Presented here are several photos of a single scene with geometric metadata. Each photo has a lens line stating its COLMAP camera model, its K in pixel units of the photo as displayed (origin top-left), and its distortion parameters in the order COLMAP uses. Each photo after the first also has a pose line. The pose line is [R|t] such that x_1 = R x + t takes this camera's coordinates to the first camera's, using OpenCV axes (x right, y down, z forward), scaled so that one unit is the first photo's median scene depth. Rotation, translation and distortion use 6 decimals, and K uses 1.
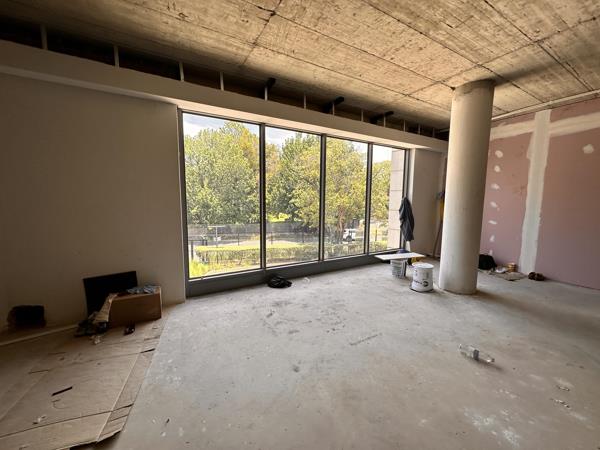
lens RADIAL K [[238.5, 0, 299.9], [0, 238.5, 225.8], [0, 0, 1]] dist [0.002801, 0.000188]
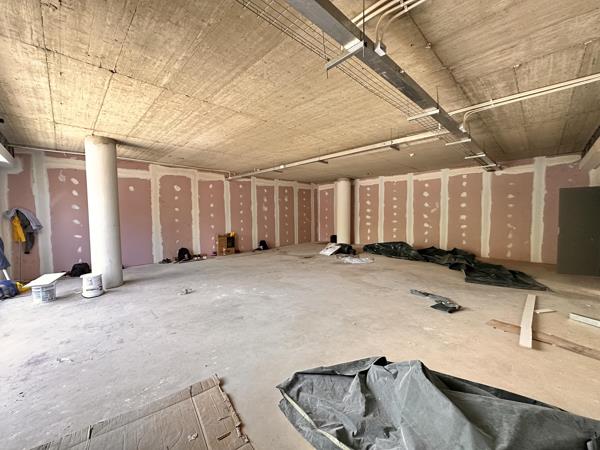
lens RADIAL K [[238.5, 0, 298.9], [0, 238.5, 223.6], [0, 0, 1]] dist [0.002801, 0.000188]
pose [[-0.250790, -0.050791, 0.966708, -1.054699], [0.117971, 0.989576, 0.082597, -0.074330], [-0.960826, 0.134758, -0.242184, 0.330949]]
